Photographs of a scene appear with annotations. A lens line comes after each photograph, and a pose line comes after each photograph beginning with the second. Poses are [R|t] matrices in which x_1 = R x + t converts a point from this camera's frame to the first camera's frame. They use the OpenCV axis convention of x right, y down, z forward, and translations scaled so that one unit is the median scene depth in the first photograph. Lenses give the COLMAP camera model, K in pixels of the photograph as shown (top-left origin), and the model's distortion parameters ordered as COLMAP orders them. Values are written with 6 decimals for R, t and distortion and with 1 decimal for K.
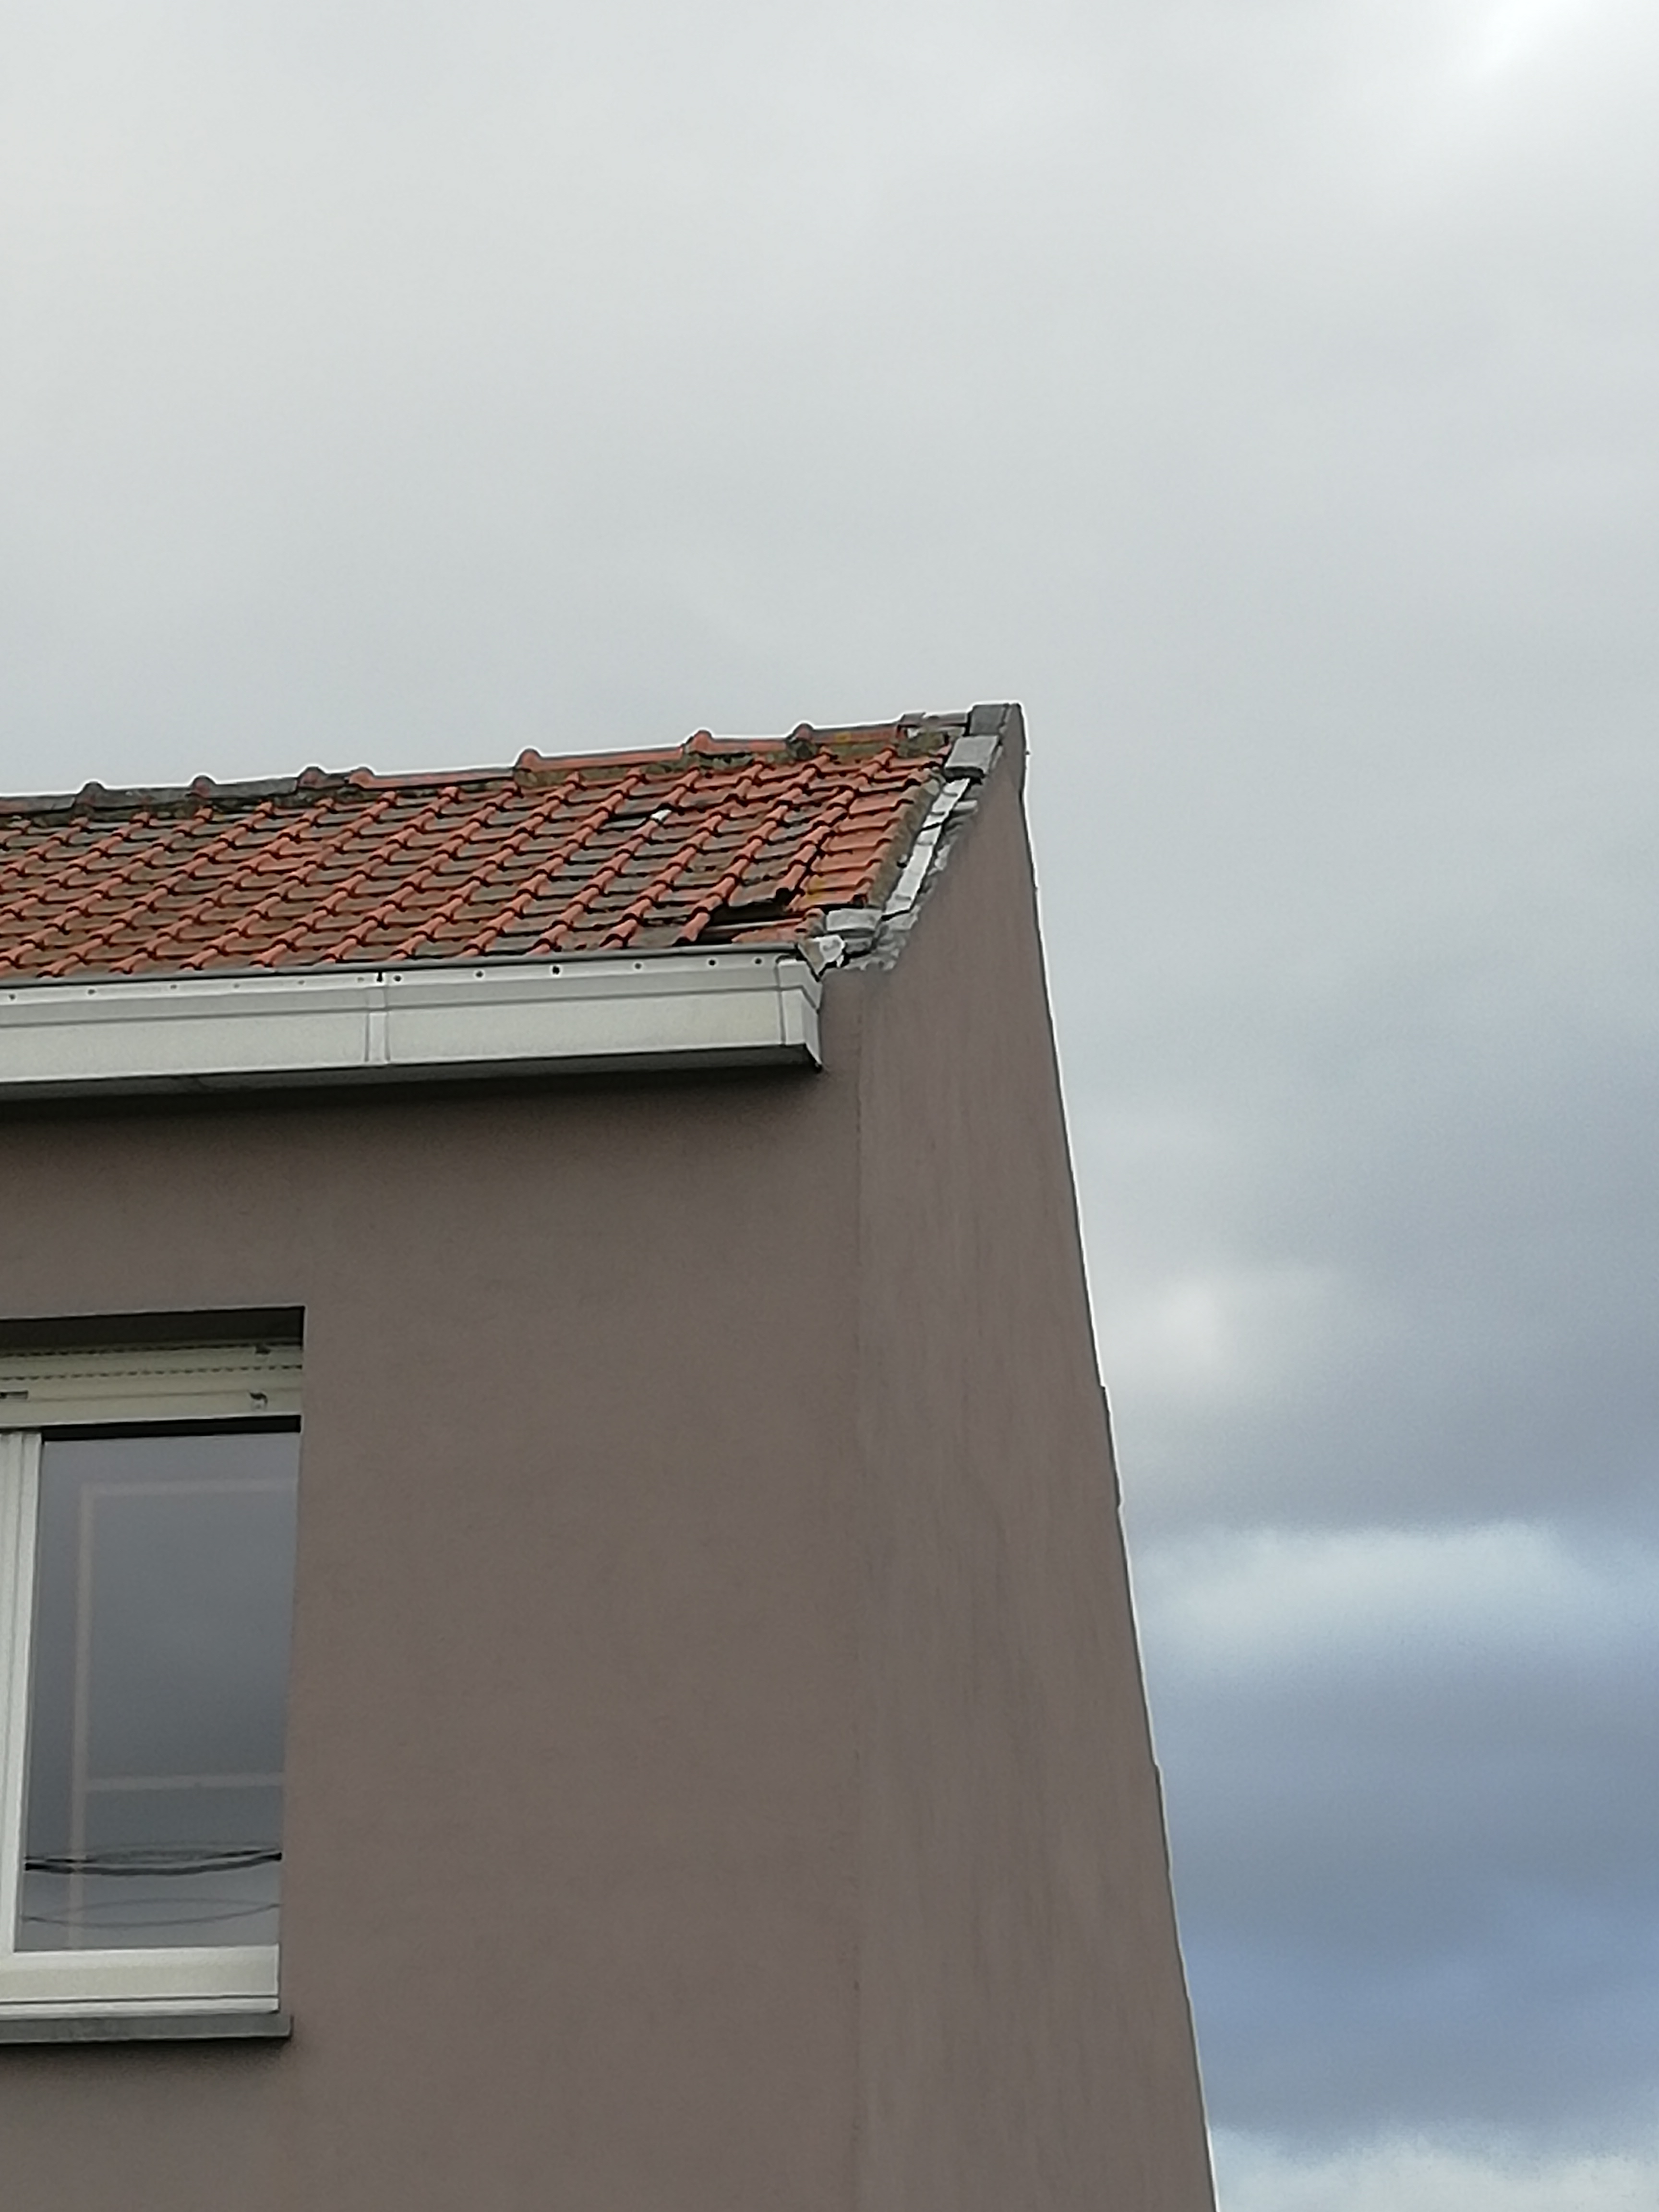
lens RADIAL K [[6552.3, 0, 829.5], [0, 6552.3, 1106.0], [0, 0, 1]] dist [0.059801, 1.615404]
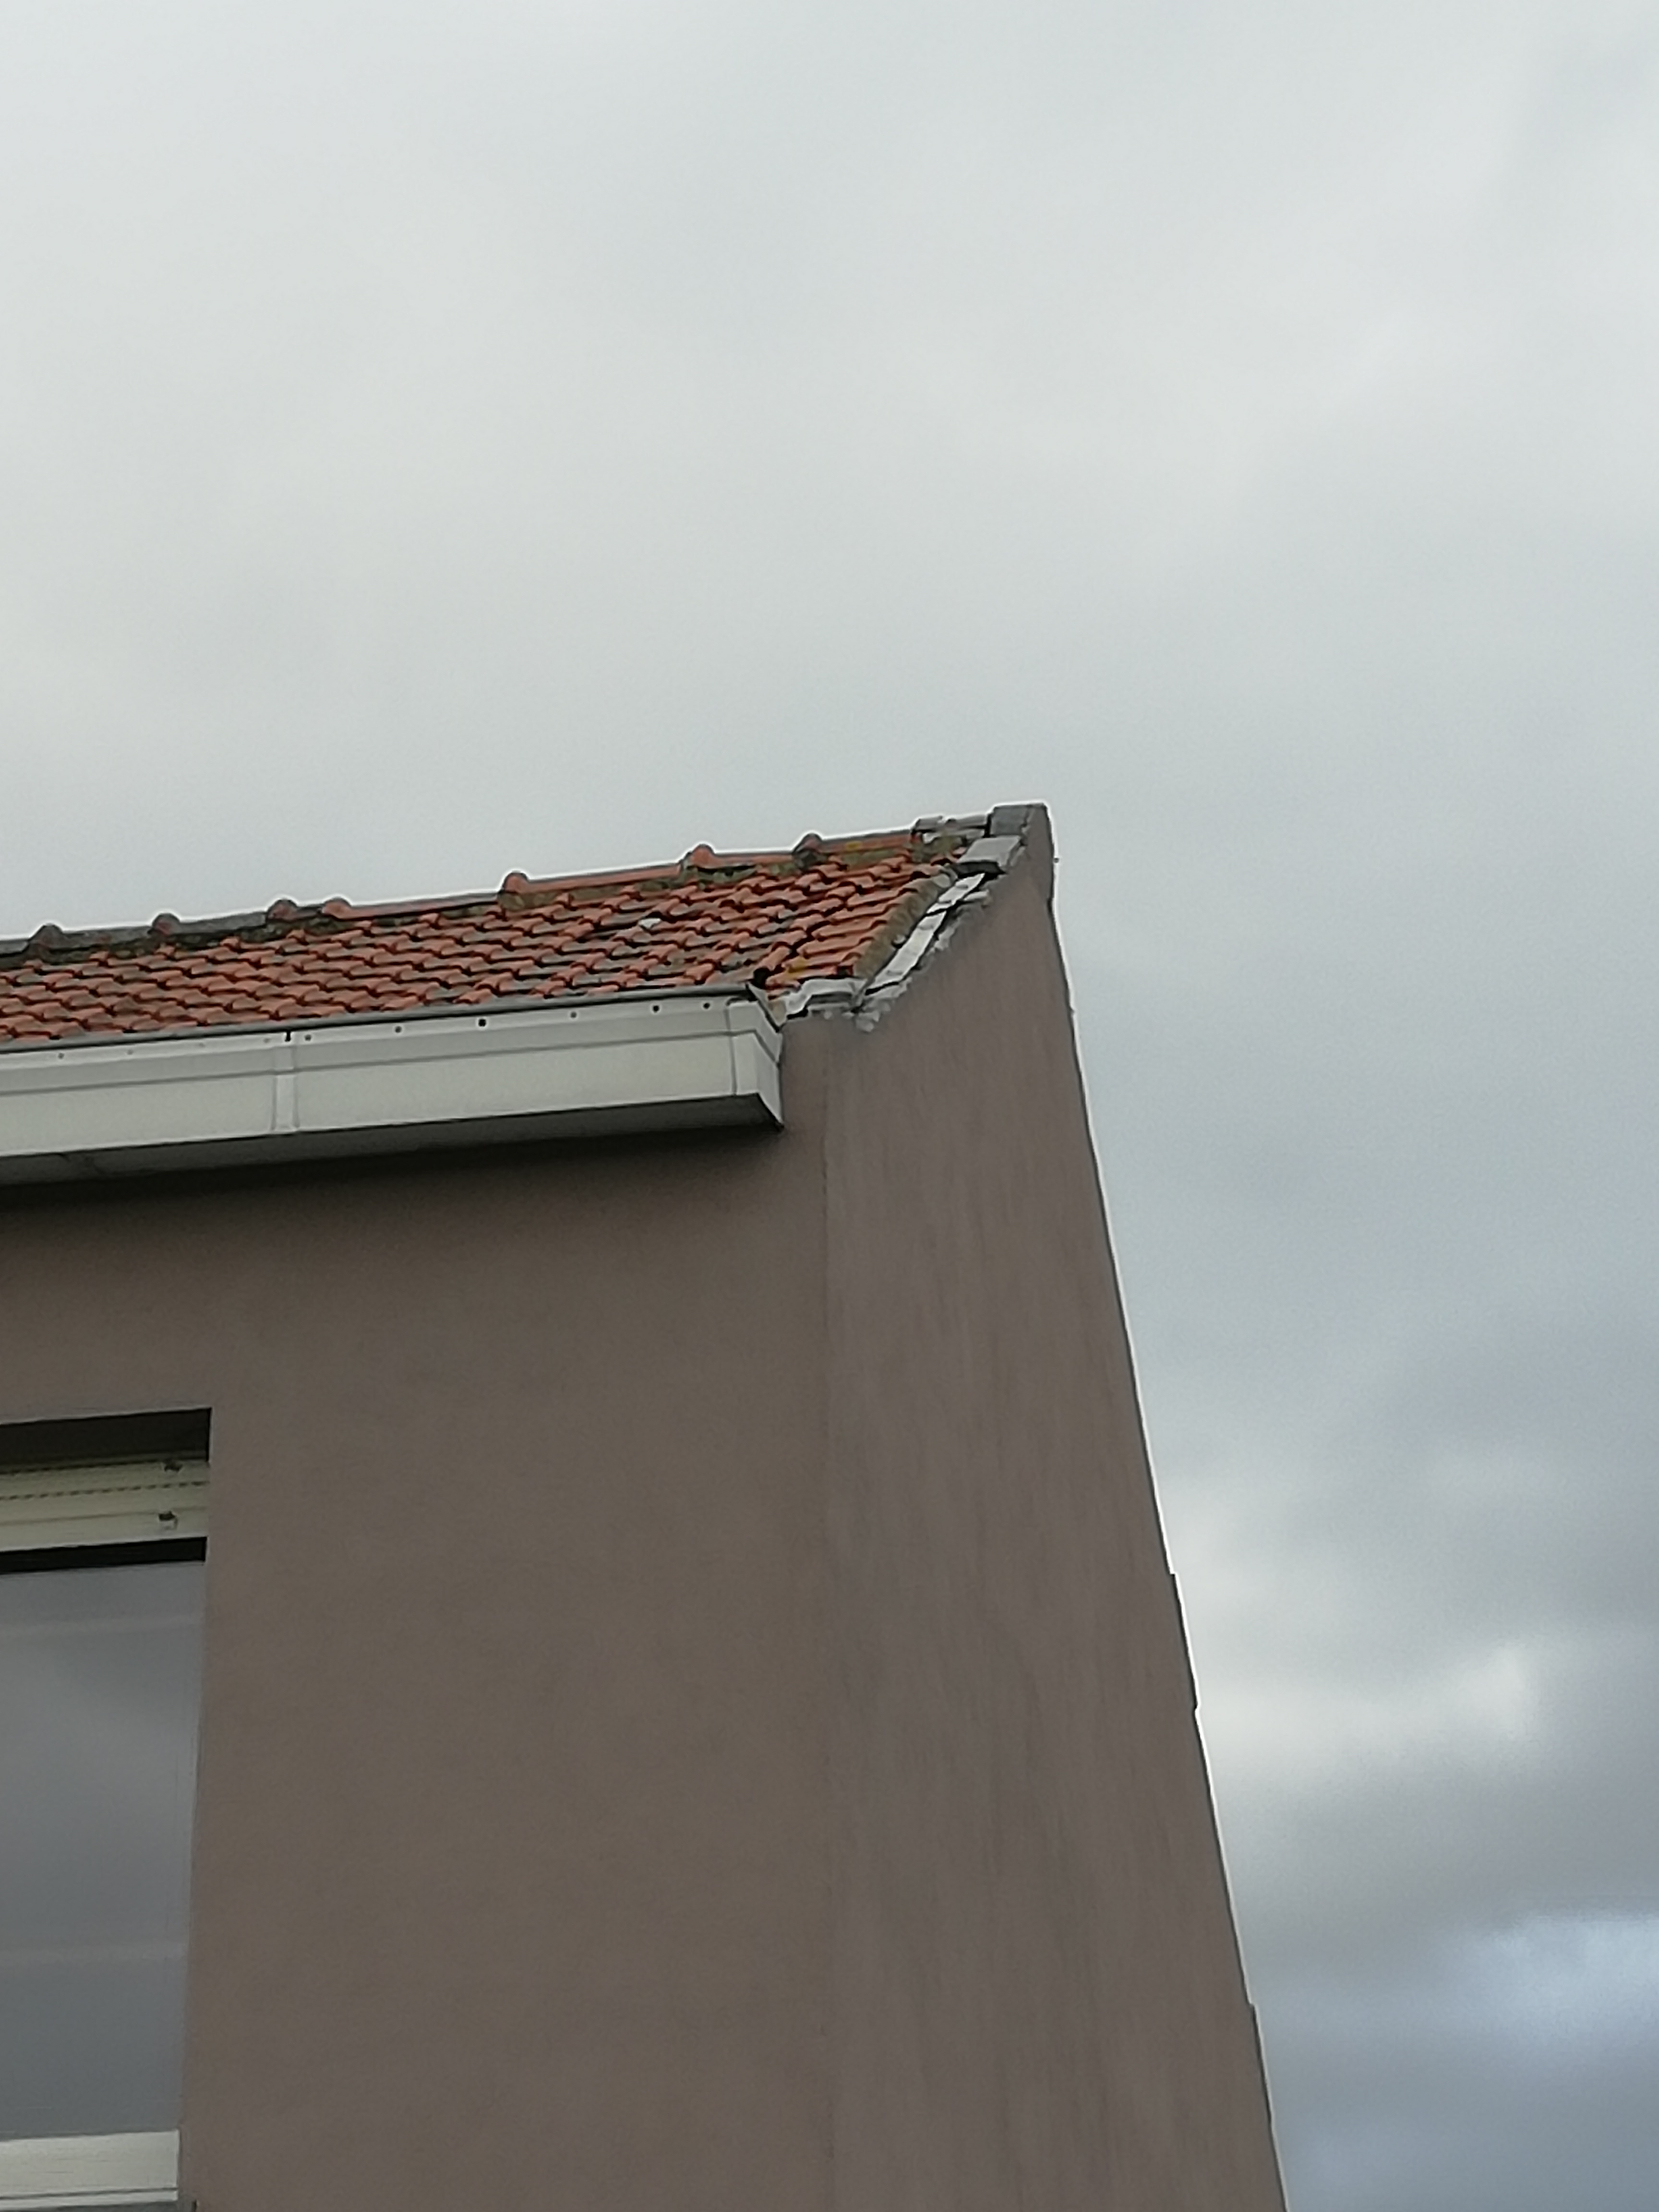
lens RADIAL K [[6515.1, 0, 829.5], [0, 6515.1, 1106.0], [0, 0, 1]] dist [0.149251, -1.193610]
pose [[0.999175, -0.023725, -0.032967, 0.030047], [0.021457, 0.997488, -0.067504, 0.044847], [0.034486, 0.066741, 0.997174, 0.099114]]
